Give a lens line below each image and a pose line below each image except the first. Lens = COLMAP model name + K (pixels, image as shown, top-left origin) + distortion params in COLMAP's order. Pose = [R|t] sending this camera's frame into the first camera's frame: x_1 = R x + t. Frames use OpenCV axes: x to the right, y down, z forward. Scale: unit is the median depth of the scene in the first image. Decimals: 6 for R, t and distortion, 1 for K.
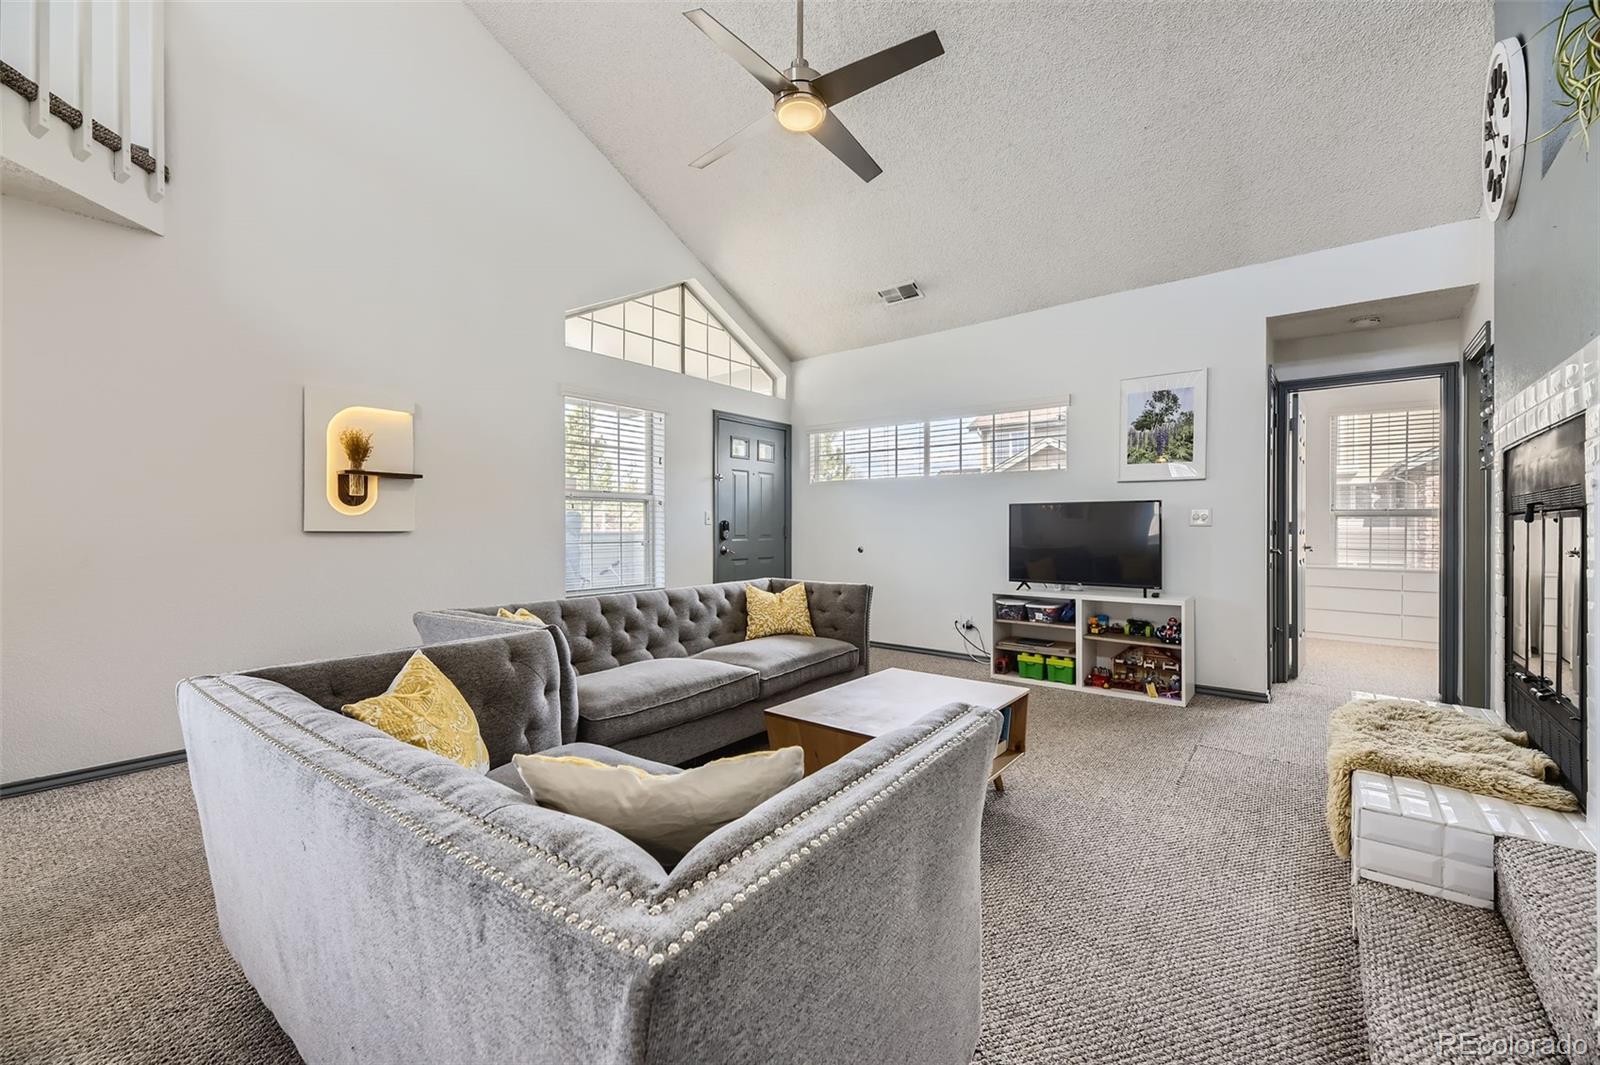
lens RADIAL K [[645.9, 0, 801.9], [0, 645.9, 526.4], [0, 0, 1]] dist [0.012166, -0.002364]
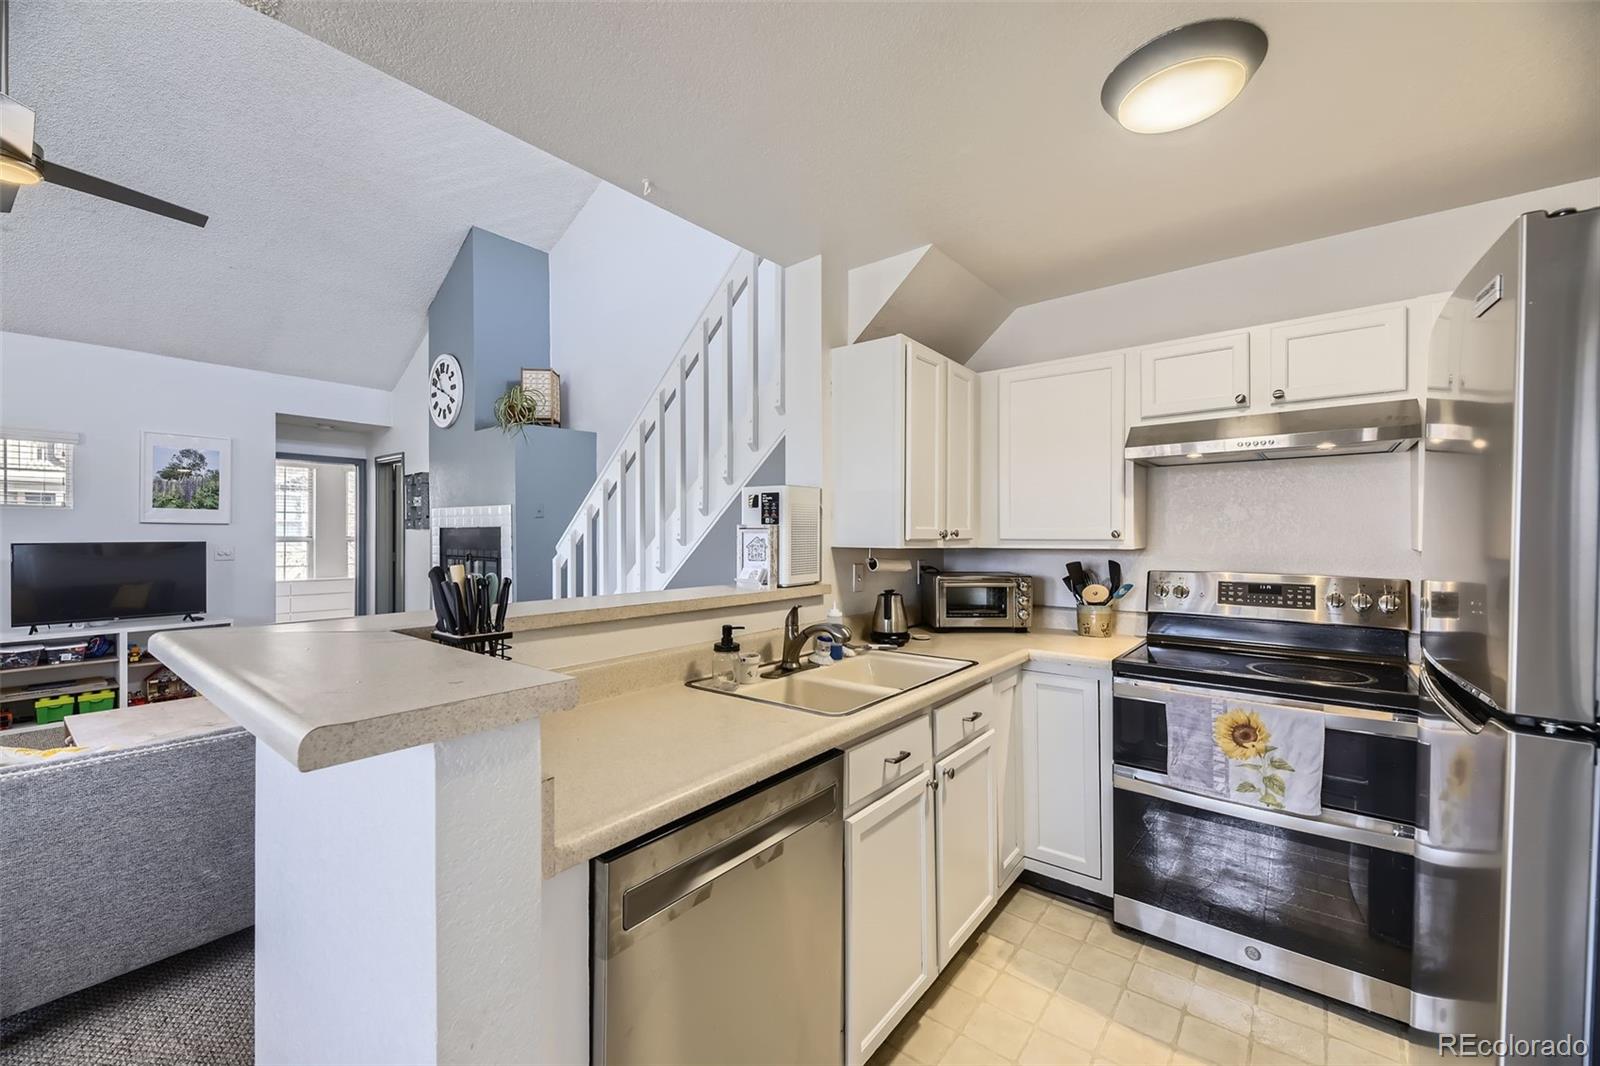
lens RADIAL K [[645.9, 0, 791.7], [0, 645.9, 531.6], [0, 0, 1]] dist [0.012166, -0.002364]
pose [[0.018616, 0.000465, 0.999827, -0.532962], [-0.003920, 0.999992, -0.000392, -0.050355], [-0.999819, -0.003912, 0.018618, -0.118359]]
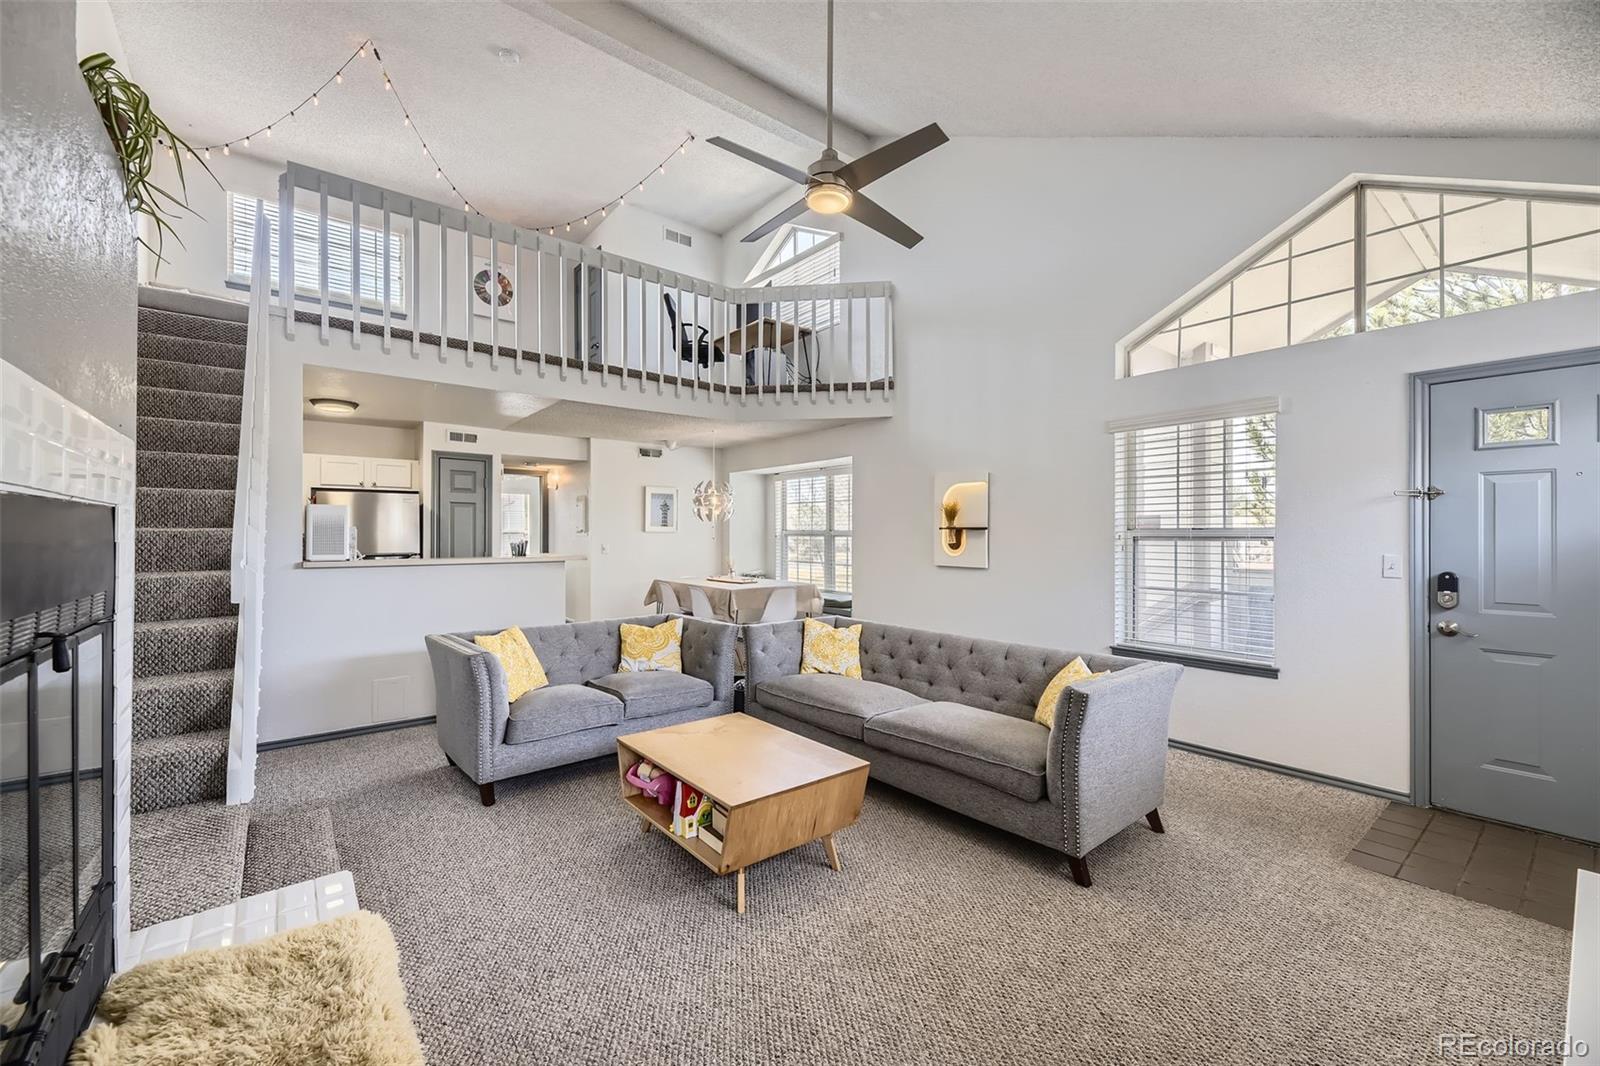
lens RADIAL K [[645.9, 0, 797.9], [0, 645.9, 536.3], [0, 0, 1]] dist [0.012166, -0.002364]
pose [[-0.226135, 0.001794, -0.974094, 0.581192], [0.001759, 0.999997, 0.001434, -0.044641], [0.974094, -0.001389, -0.226138, 0.660044]]
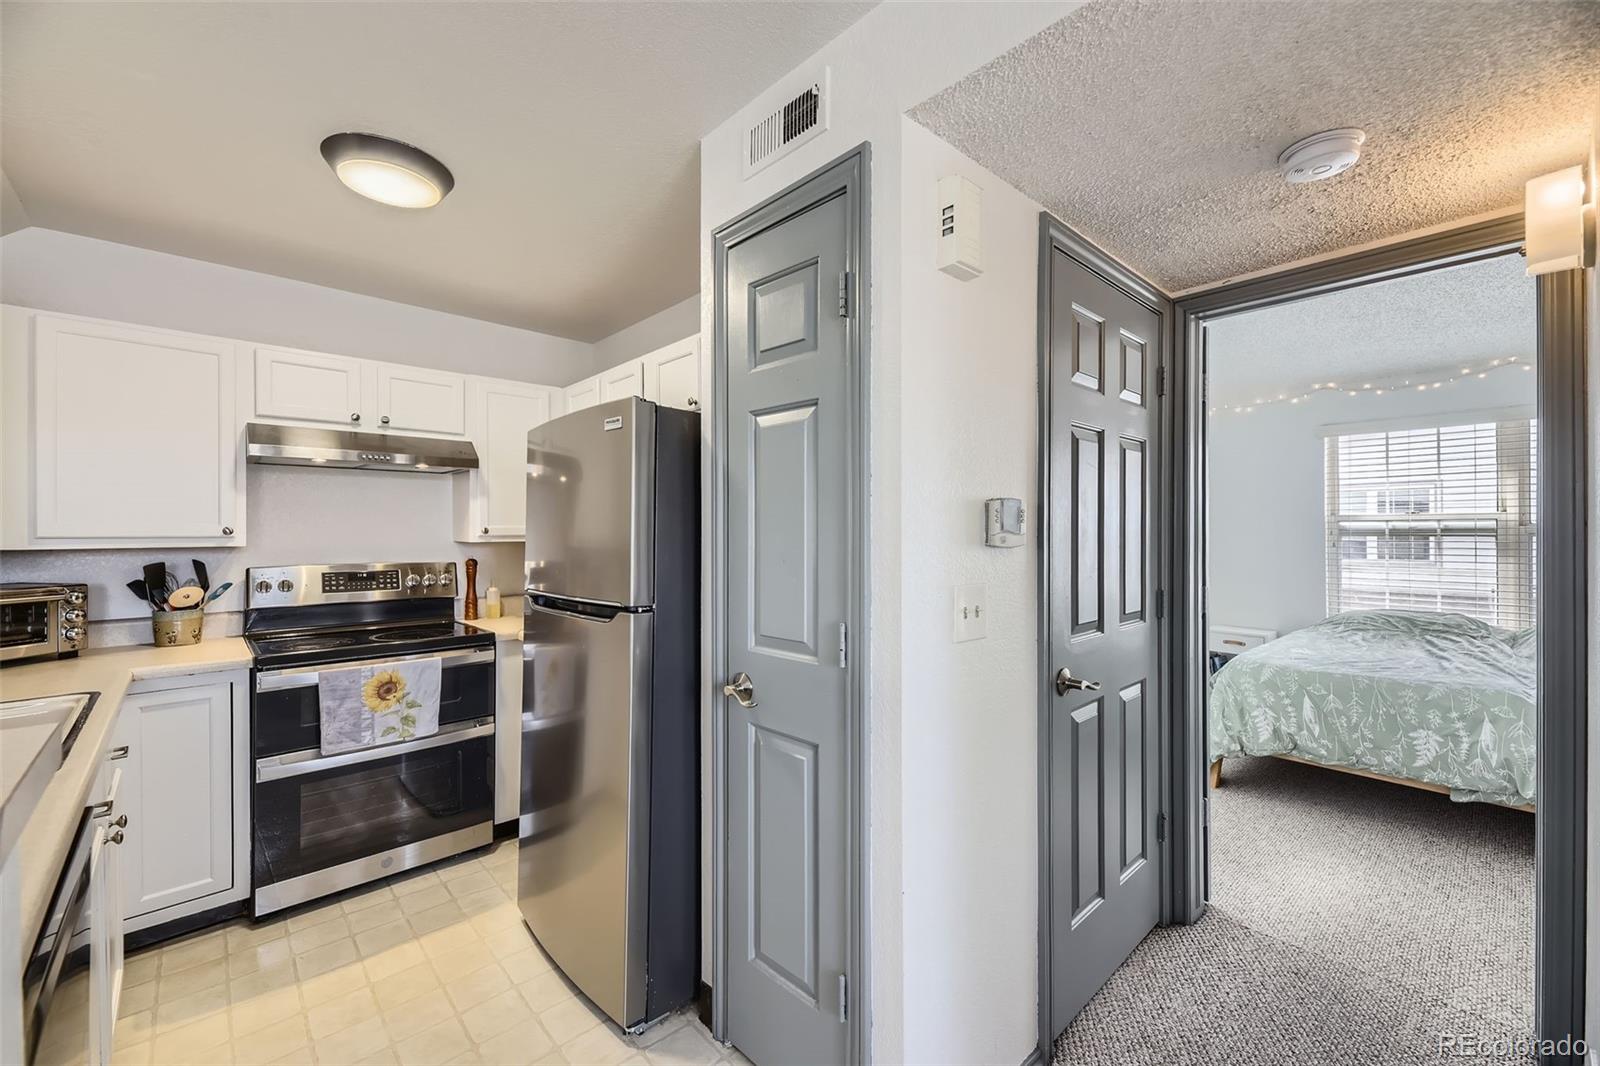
lens RADIAL K [[645.9, 0, 799.4], [0, 645.9, 537.2], [0, 0, 1]] dist [0.012166, -0.002364]
pose [[-0.987312, -0.002694, 0.158769, -0.522939], [-0.002007, 0.999988, 0.004488, -0.047981], [-0.158779, 0.004112, -0.987306, 0.050860]]
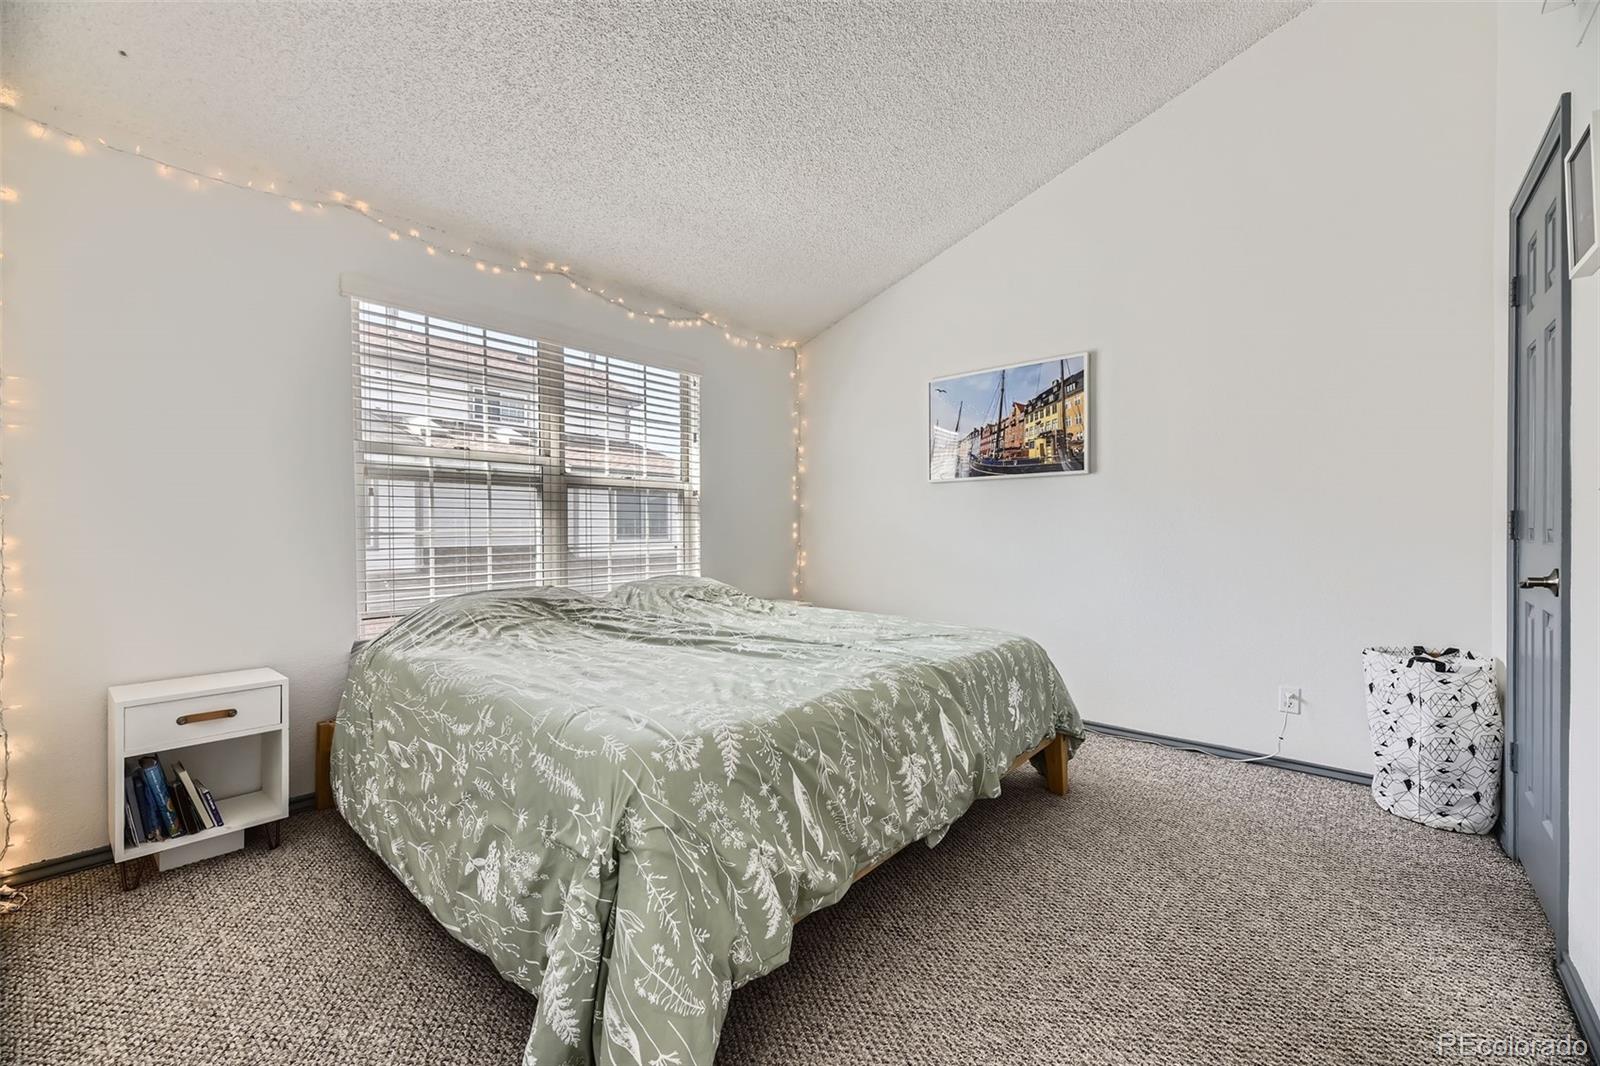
lens RADIAL K [[645.9, 0, 789.6], [0, 645.9, 529.9], [0, 0, 1]] dist [0.012166, -0.002364]
pose [[-0.045118, 0.002266, -0.998979, -0.609912], [0.005507, 0.999983, 0.002020, -0.006277], [0.998966, -0.005410, -0.045130, -0.564404]]
